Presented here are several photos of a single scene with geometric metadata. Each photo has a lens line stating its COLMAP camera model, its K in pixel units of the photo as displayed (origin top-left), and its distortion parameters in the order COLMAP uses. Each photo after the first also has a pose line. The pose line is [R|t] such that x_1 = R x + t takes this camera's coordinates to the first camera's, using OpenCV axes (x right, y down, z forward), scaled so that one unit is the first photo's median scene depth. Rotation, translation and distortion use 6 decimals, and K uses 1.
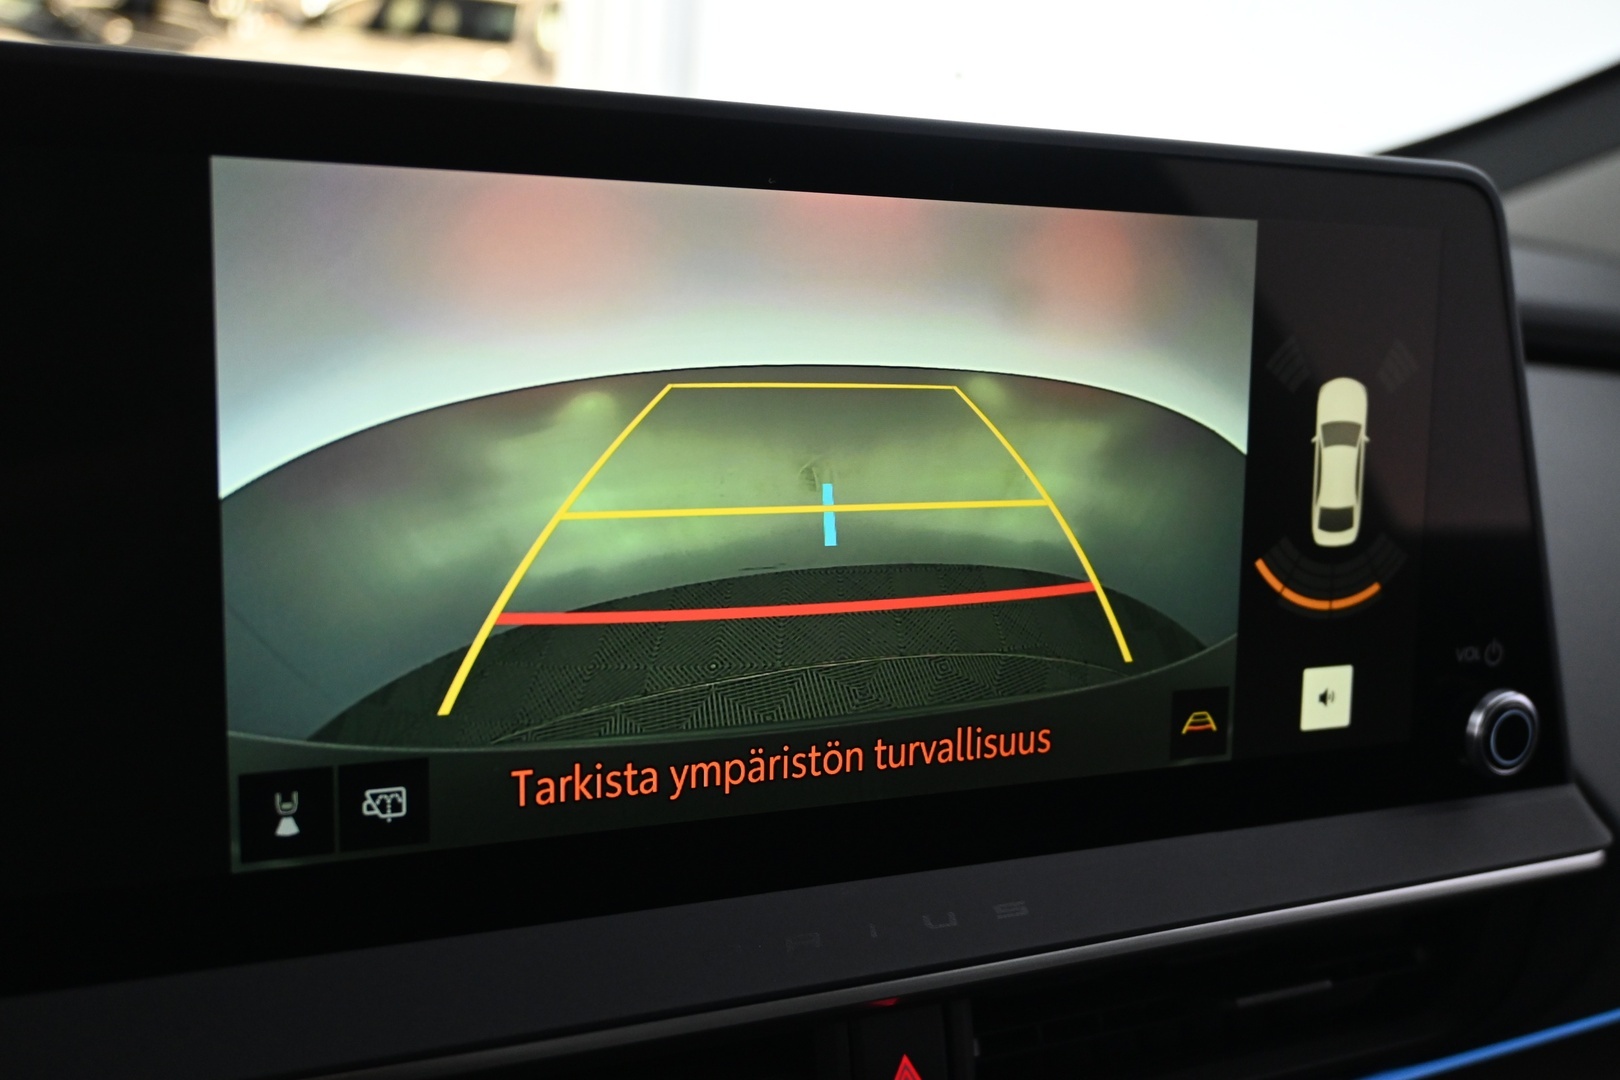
lens RADIAL K [[1524.0, 0, 813.9], [0, 1524.0, 534.4], [0, 0, 1]] dist [0.081450, 0.000000]
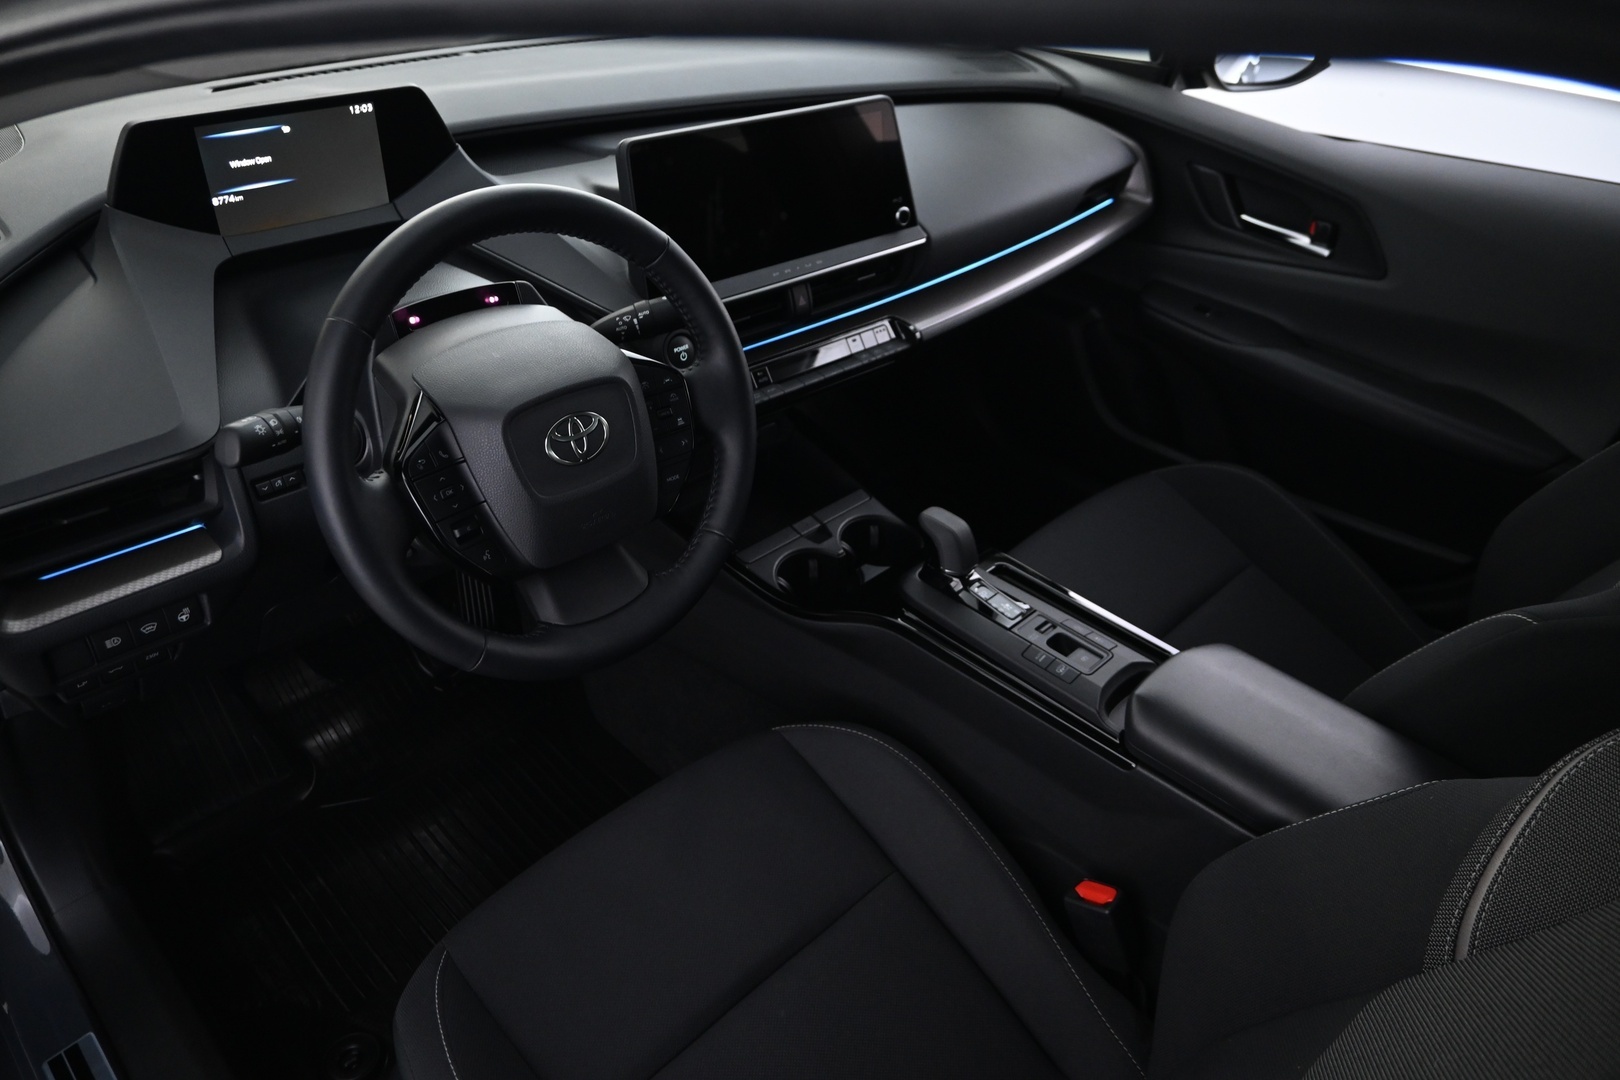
lens RADIAL K [[1113.9, 0, 822.5], [0, 1113.9, 533.0], [0, 0, 1]] dist [-0.021607, 0.000195]
pose [[0.949275, -0.216108, 0.228415, -0.773699], [0.123020, 0.923745, 0.362714, -0.240327], [-0.289383, -0.316215, 0.903474, -2.299705]]
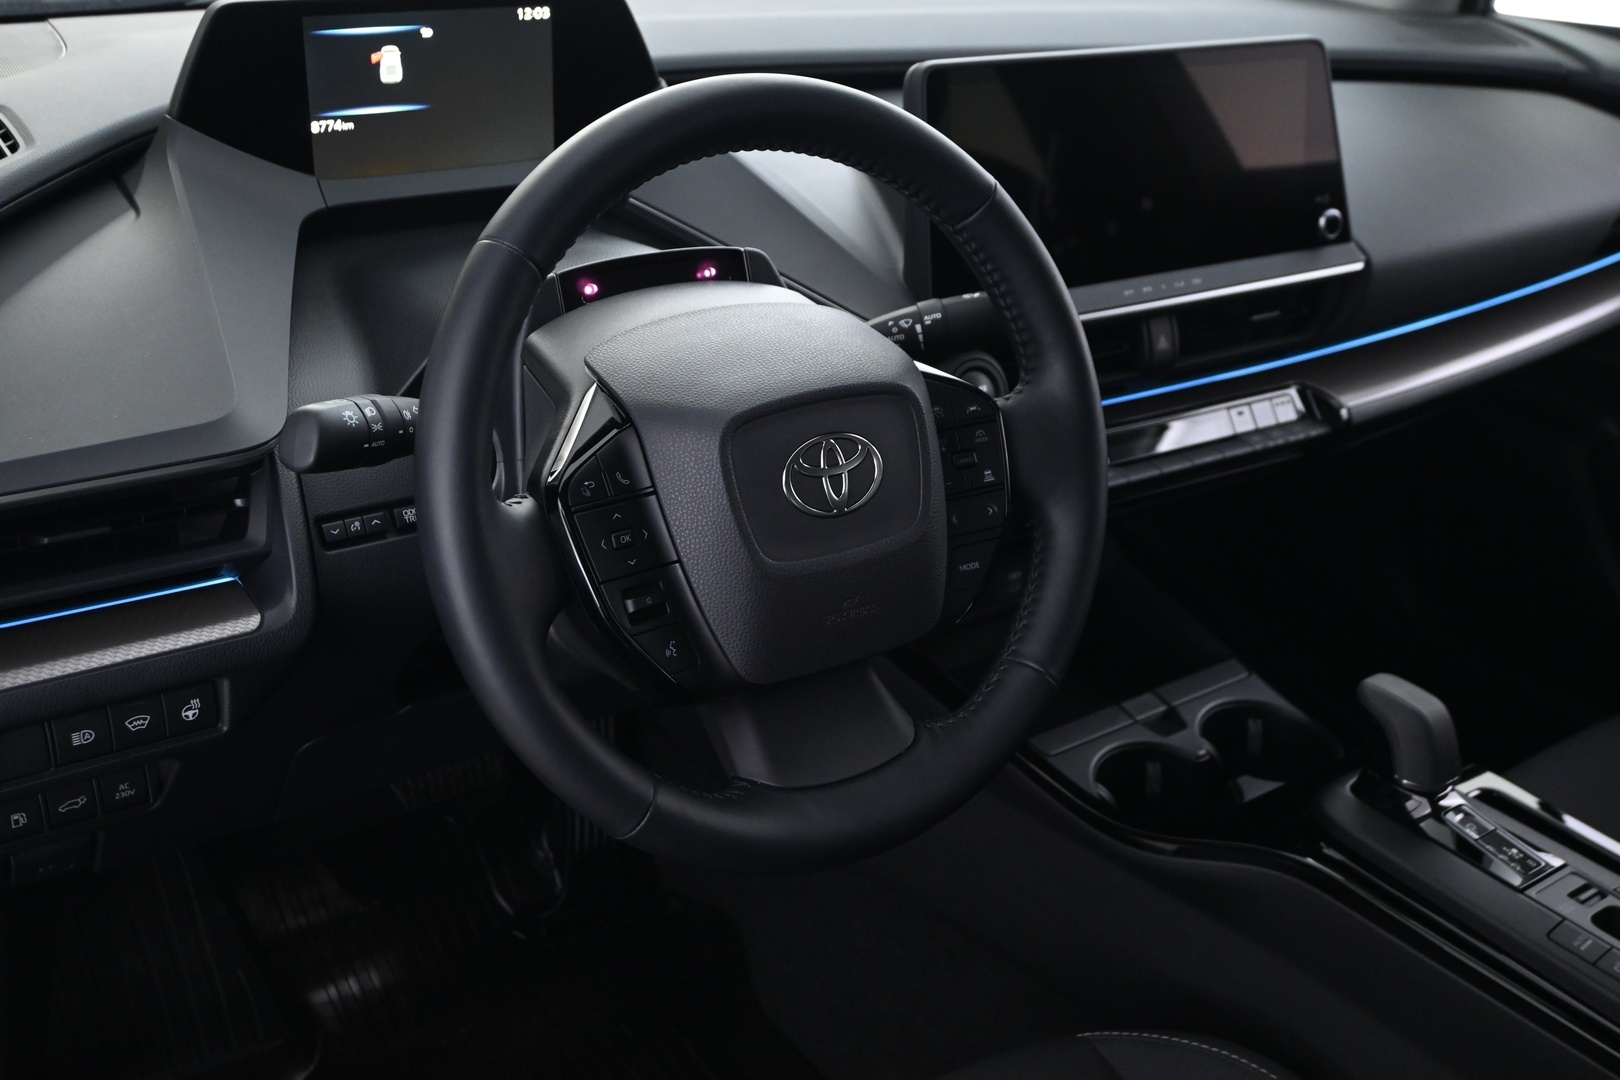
lens RADIAL K [[1668.8, 0, 801.3], [0, 1668.8, 537.4], [0, 0, 1]] dist [-0.020866, 0.000000]
pose [[0.988241, -0.111371, 0.104769, -0.956287], [0.090732, 0.978641, 0.184472, 0.034187], [-0.123077, -0.172797, 0.977238, -2.089935]]
